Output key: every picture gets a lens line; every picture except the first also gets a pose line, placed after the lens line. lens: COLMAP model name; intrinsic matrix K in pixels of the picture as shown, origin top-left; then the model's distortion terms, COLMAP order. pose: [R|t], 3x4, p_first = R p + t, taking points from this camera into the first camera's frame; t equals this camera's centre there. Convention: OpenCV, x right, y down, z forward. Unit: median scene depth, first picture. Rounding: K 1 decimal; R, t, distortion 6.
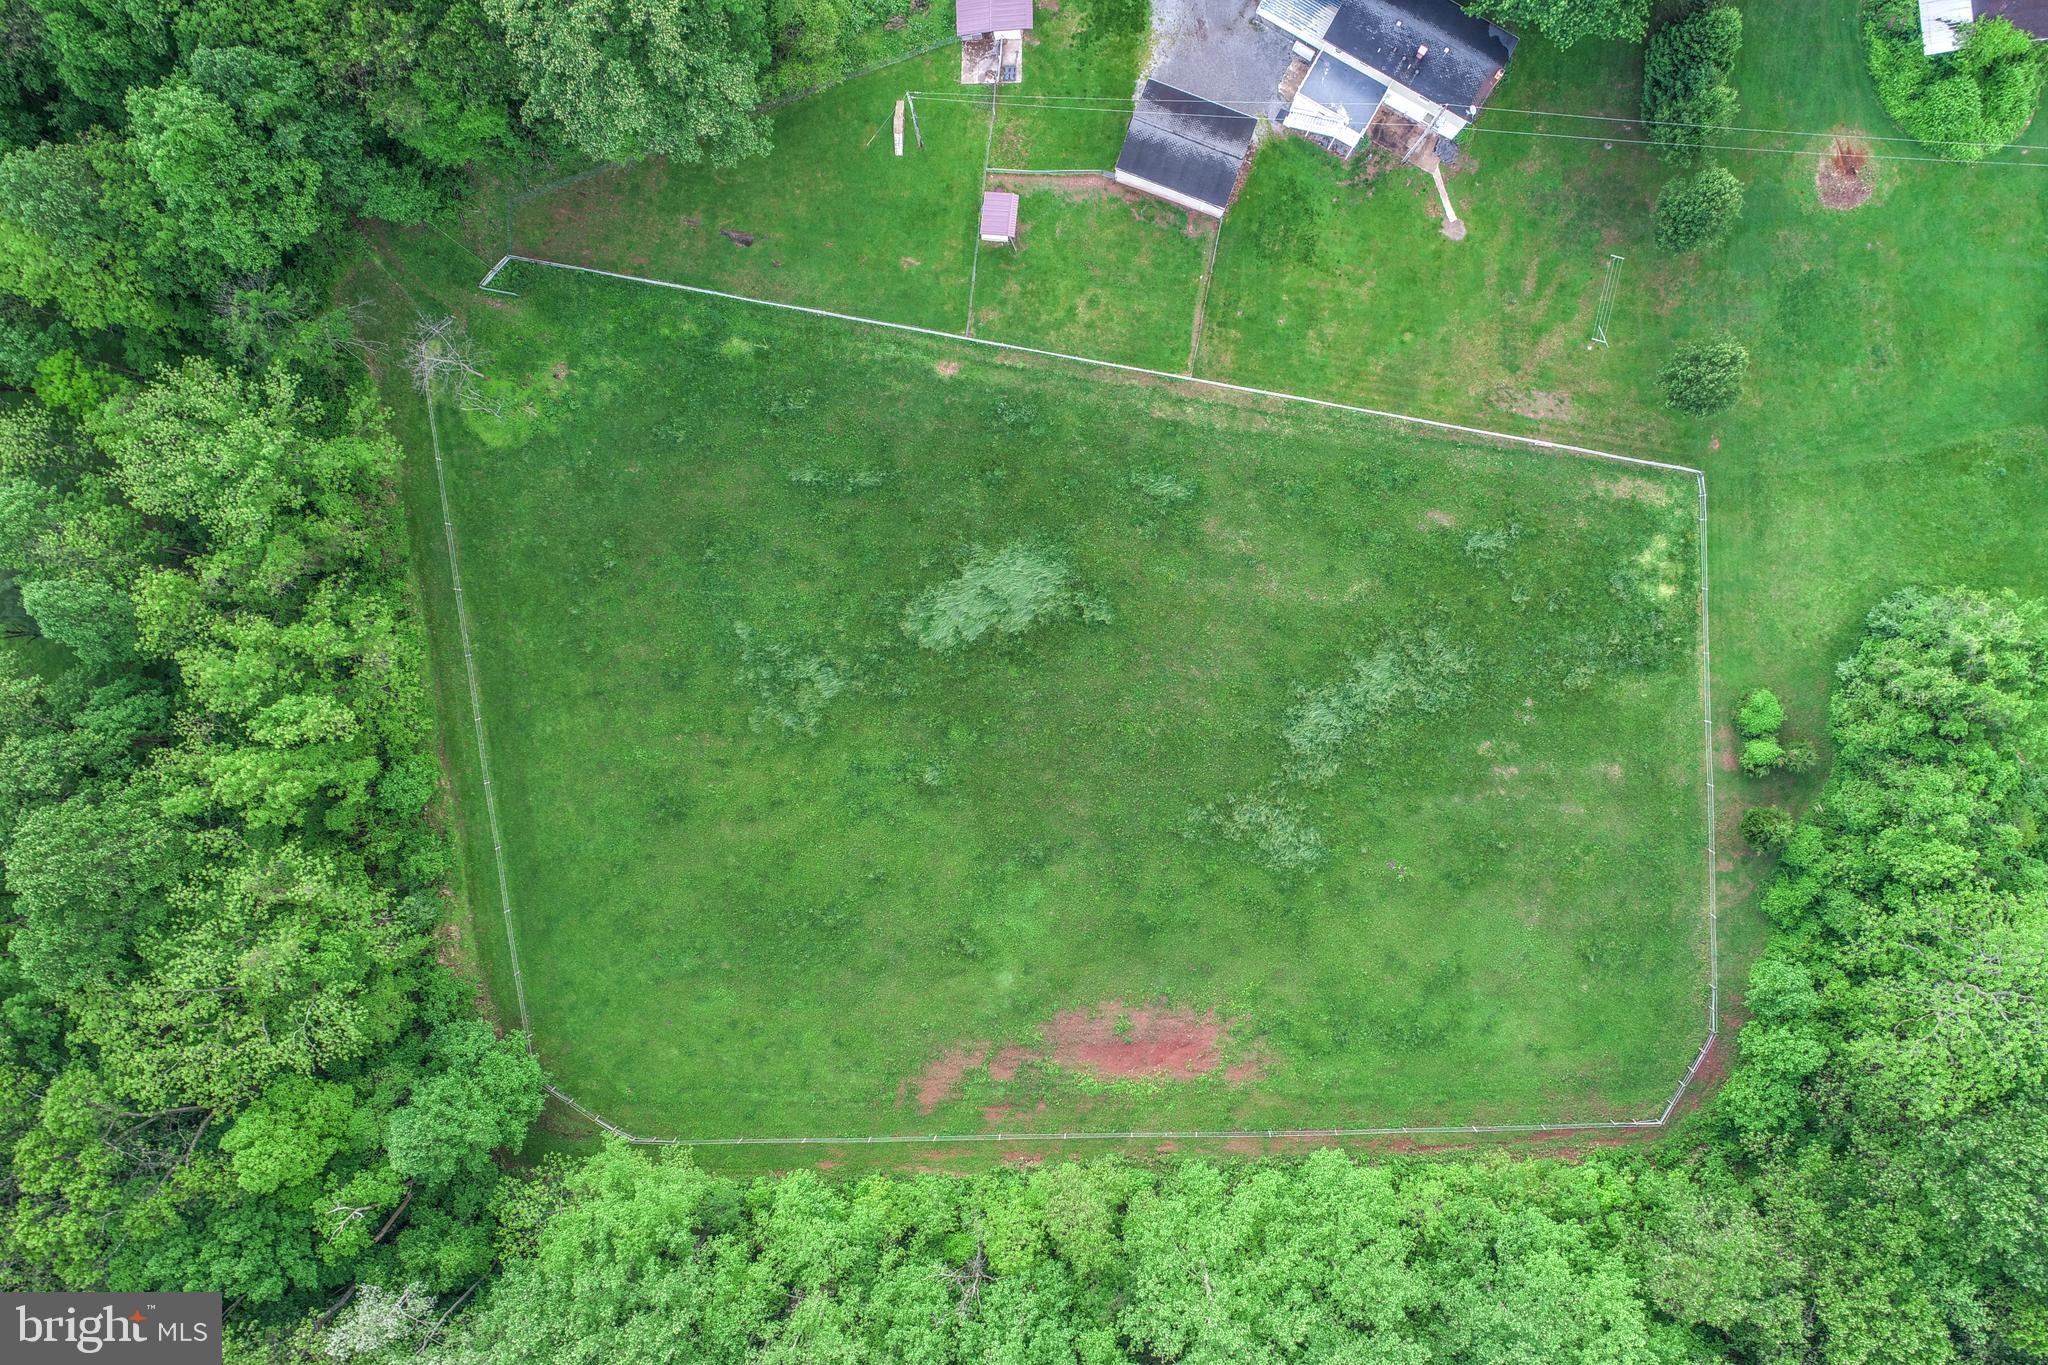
lens RADIAL K [[1380.2, 0, 1031.0], [0, 1380.2, 692.0], [0, 0, 1]] dist [0.001531, 0.002343]
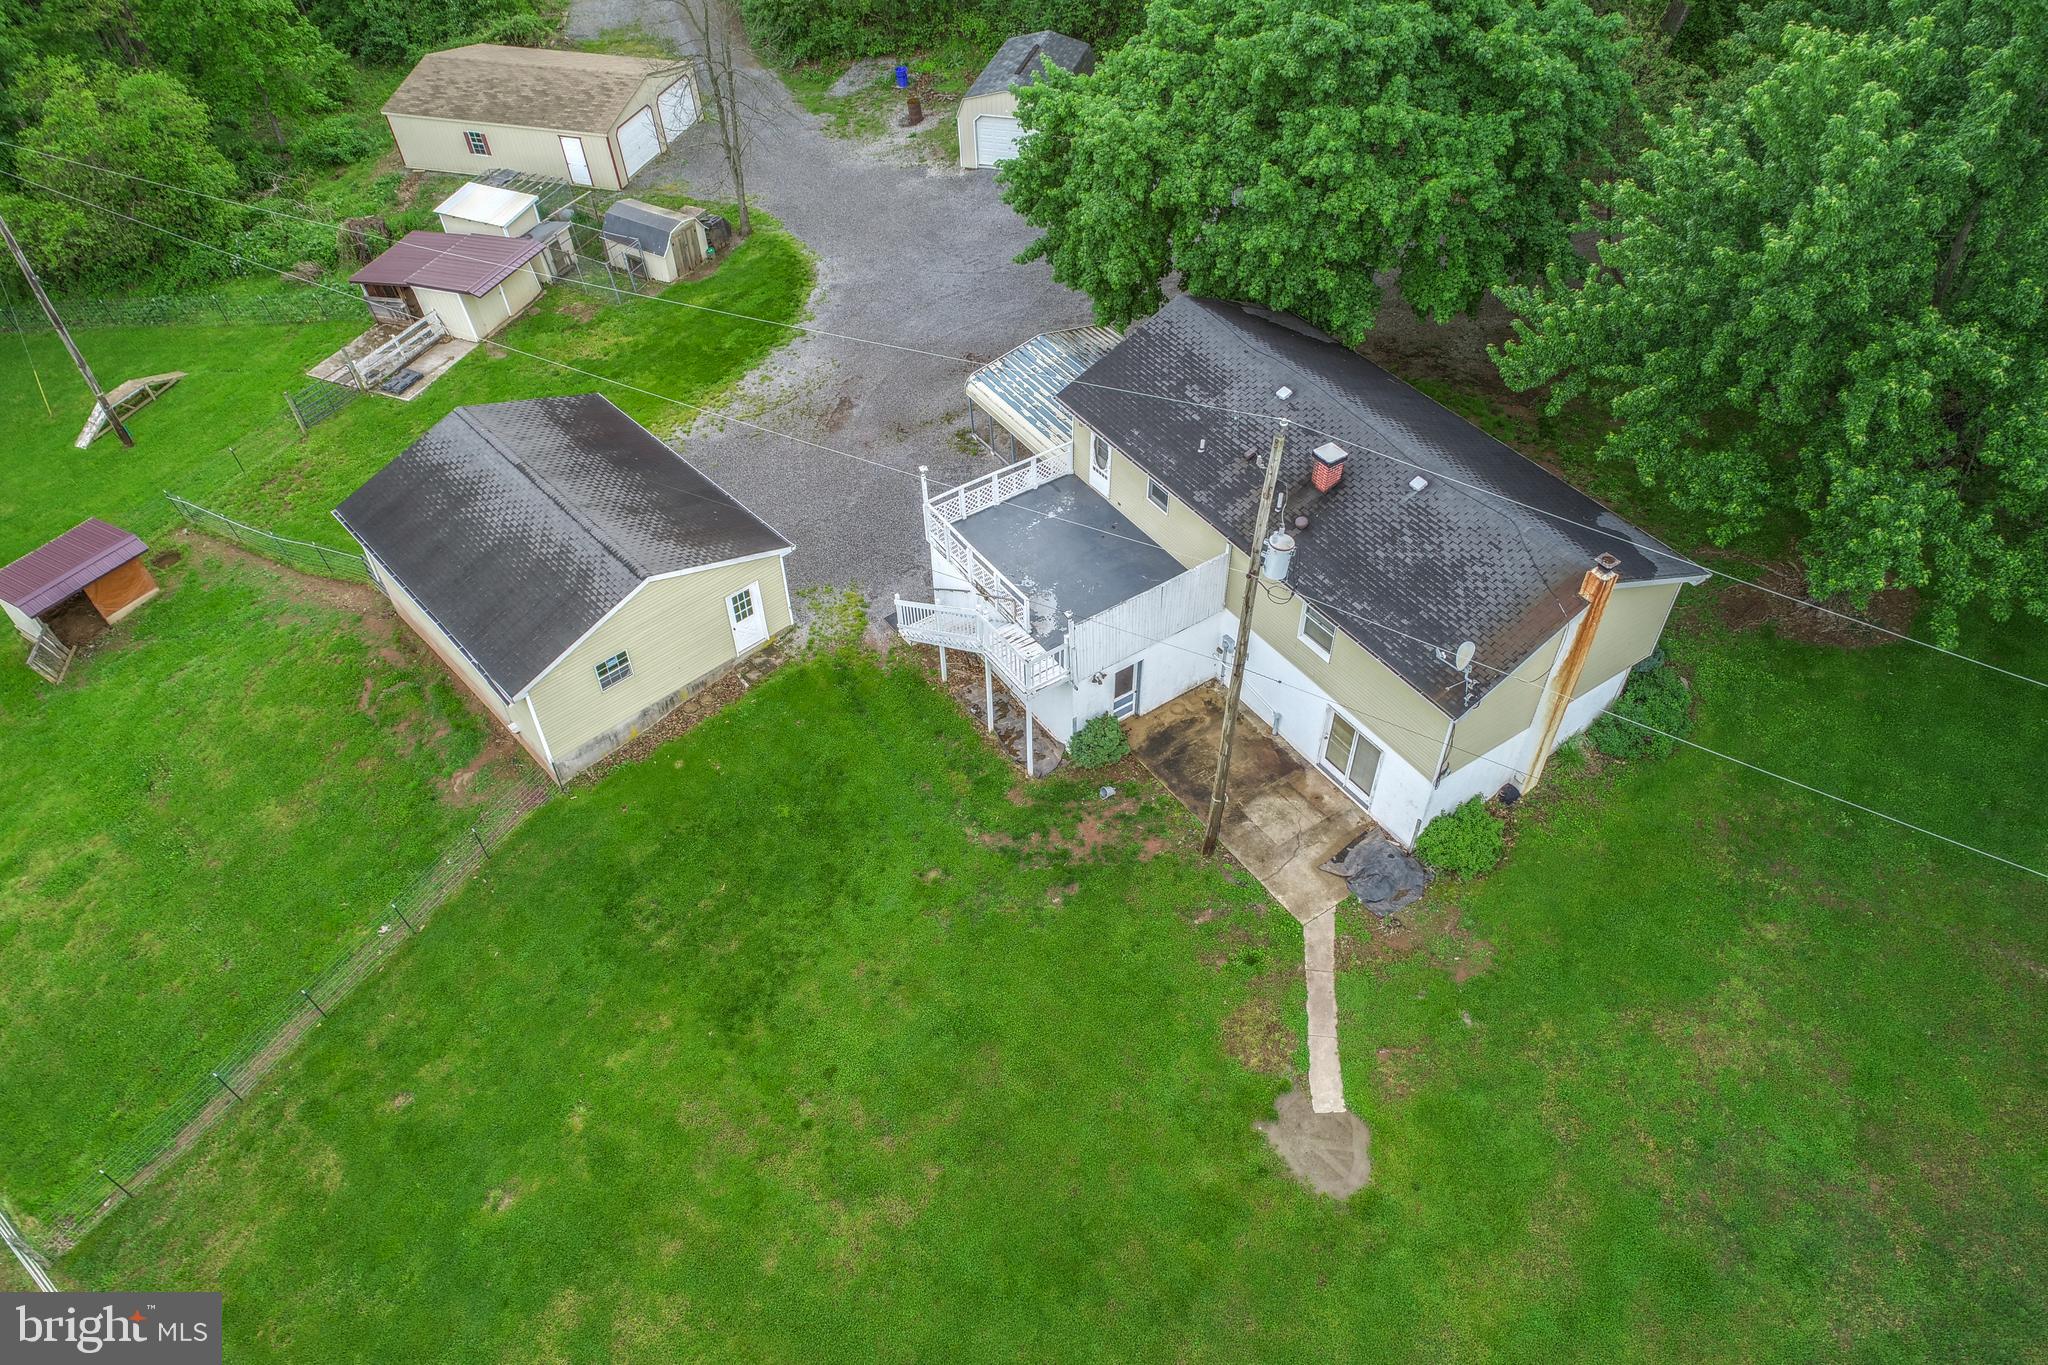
lens RADIAL K [[1380.2, 0, 1040.6], [0, 1380.2, 675.0], [0, 0, 1]] dist [0.001531, 0.002343]
pose [[0.897192, 0.308639, -0.315894, 0.310348], [-0.441641, 0.627620, -0.641129, -0.216989], [0.000384, 0.714727, 0.699403, 0.781074]]
